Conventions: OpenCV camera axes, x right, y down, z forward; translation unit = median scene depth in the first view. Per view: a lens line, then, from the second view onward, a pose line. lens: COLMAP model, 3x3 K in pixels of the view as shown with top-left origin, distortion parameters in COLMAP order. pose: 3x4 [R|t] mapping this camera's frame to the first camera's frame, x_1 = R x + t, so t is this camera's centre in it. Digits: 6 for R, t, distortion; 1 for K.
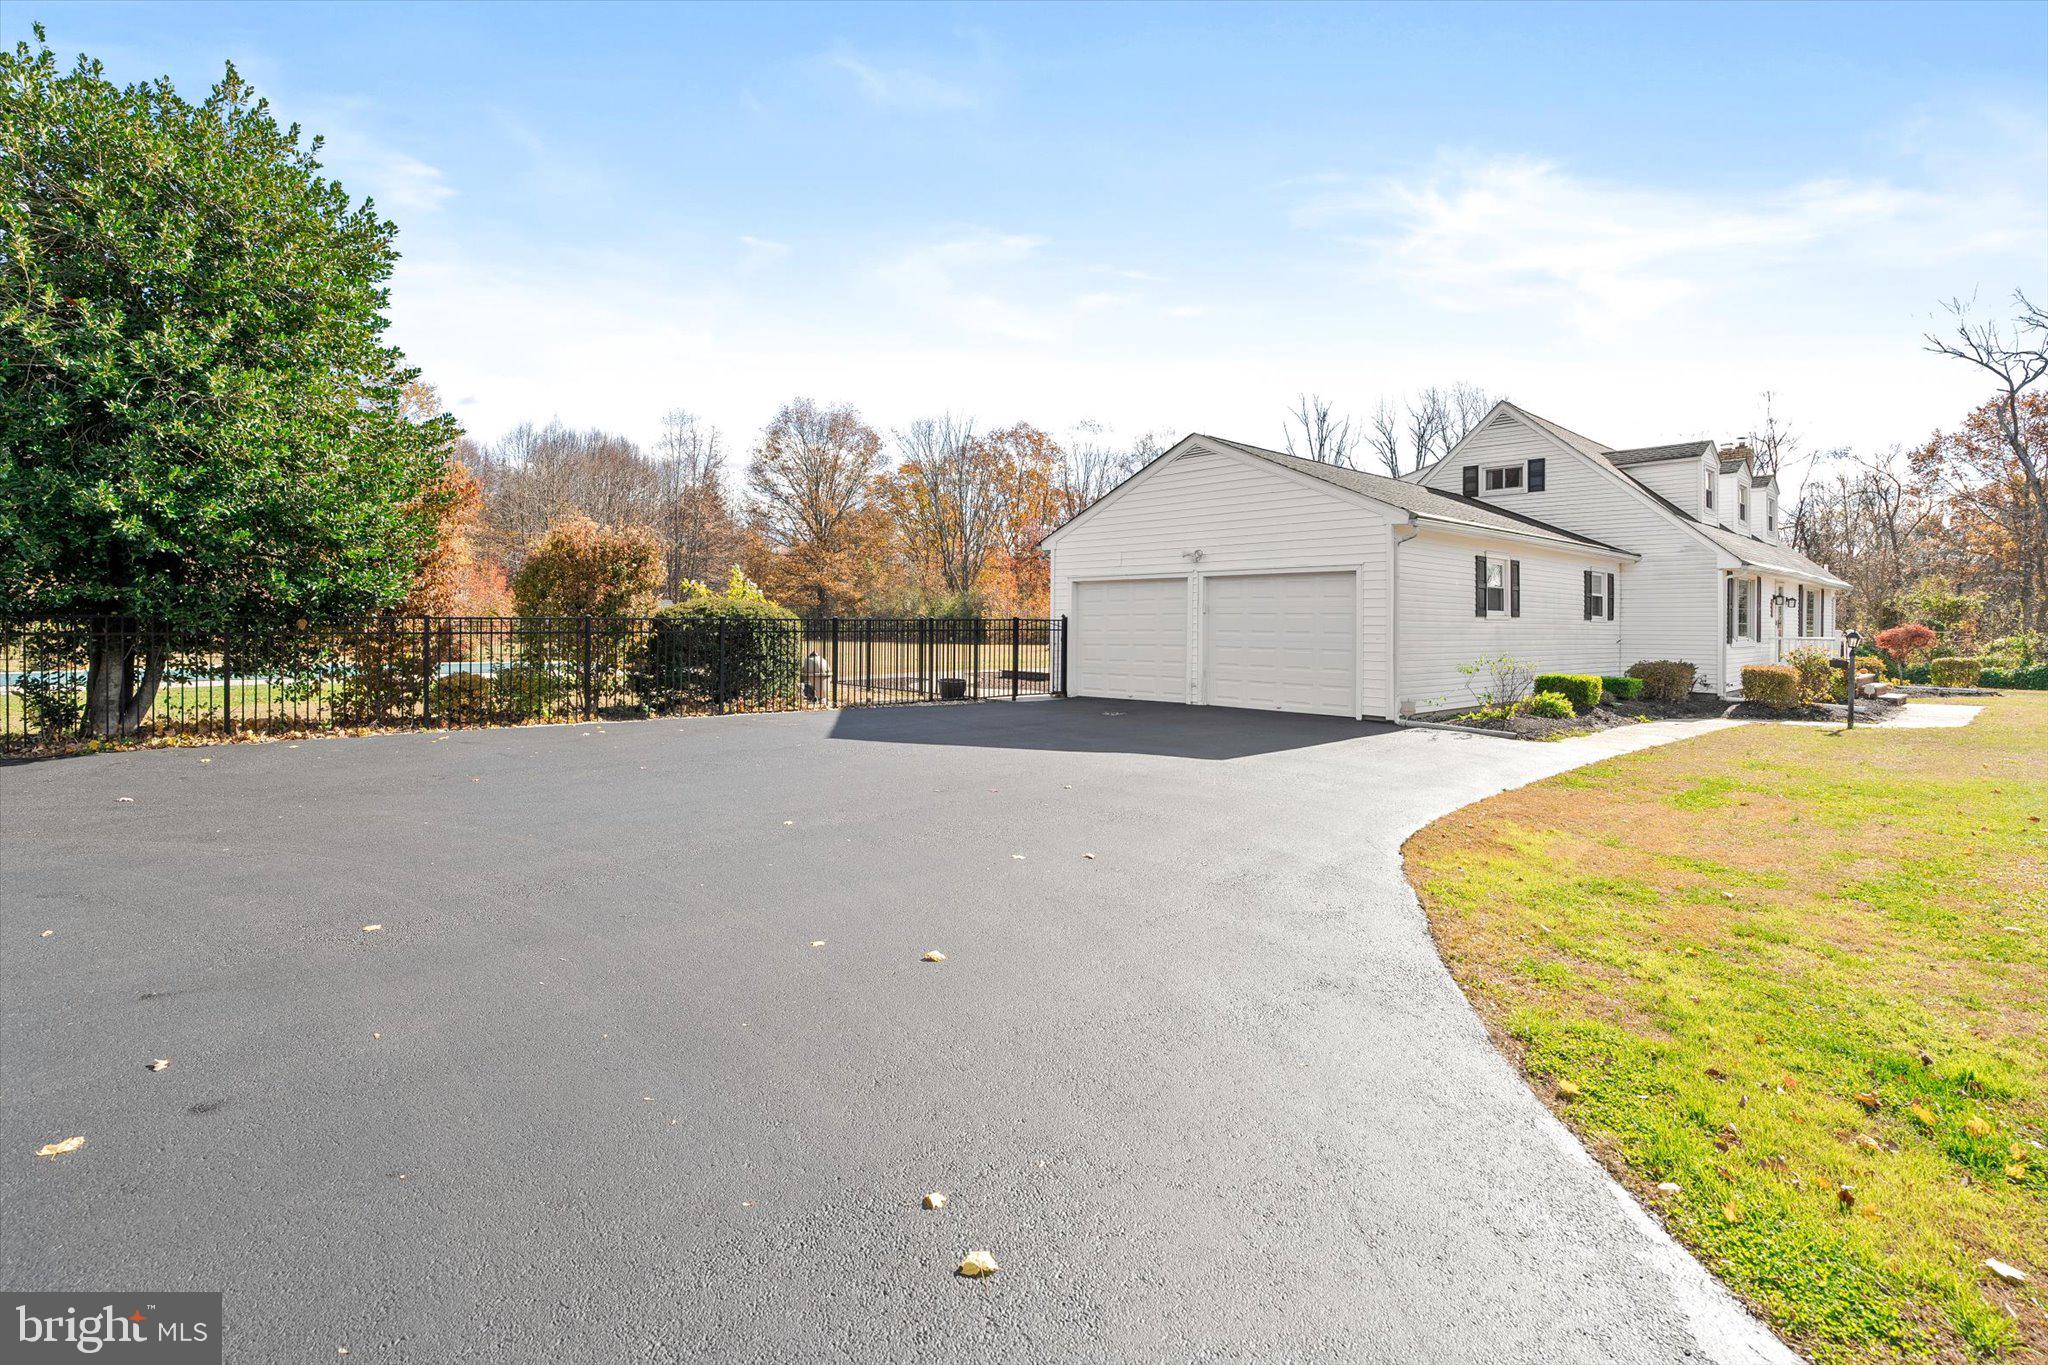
lens RADIAL K [[992.2, 0, 1015.8], [0, 992.2, 673.0], [0, 0, 1]] dist [-0.062105, 0.031628]
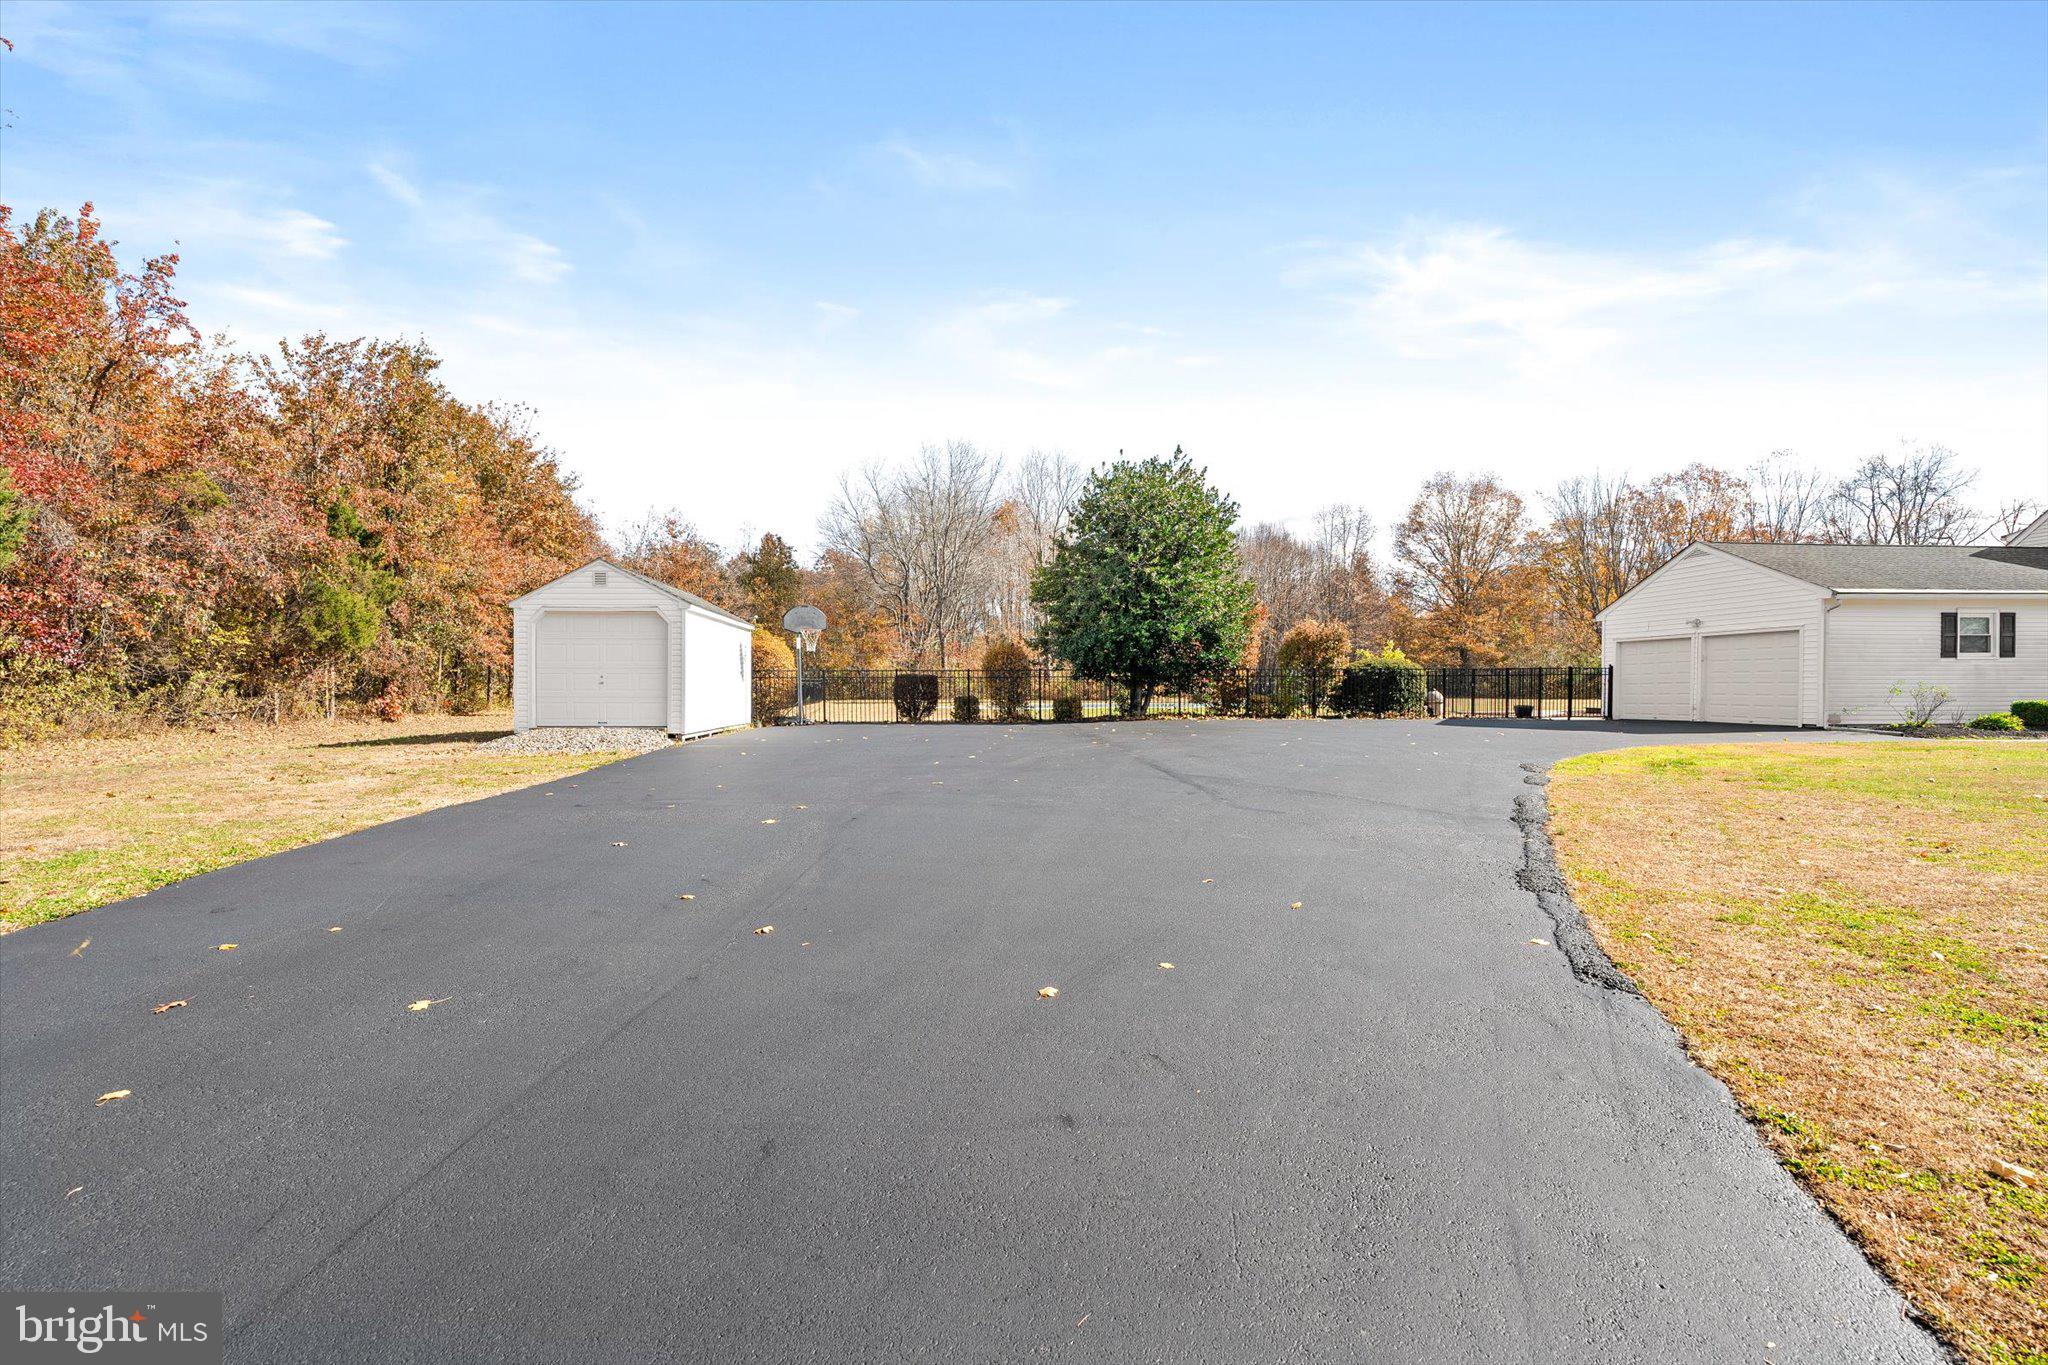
lens RADIAL K [[992.2, 0, 1015.8], [0, 992.2, 673.0], [0, 0, 1]] dist [-0.062105, 0.031628]
pose [[0.807709, -0.017920, -0.589310, 0.043695], [-0.020189, 0.998111, -0.058022, 0.013216], [0.589236, 0.058762, 0.805821, -0.162671]]
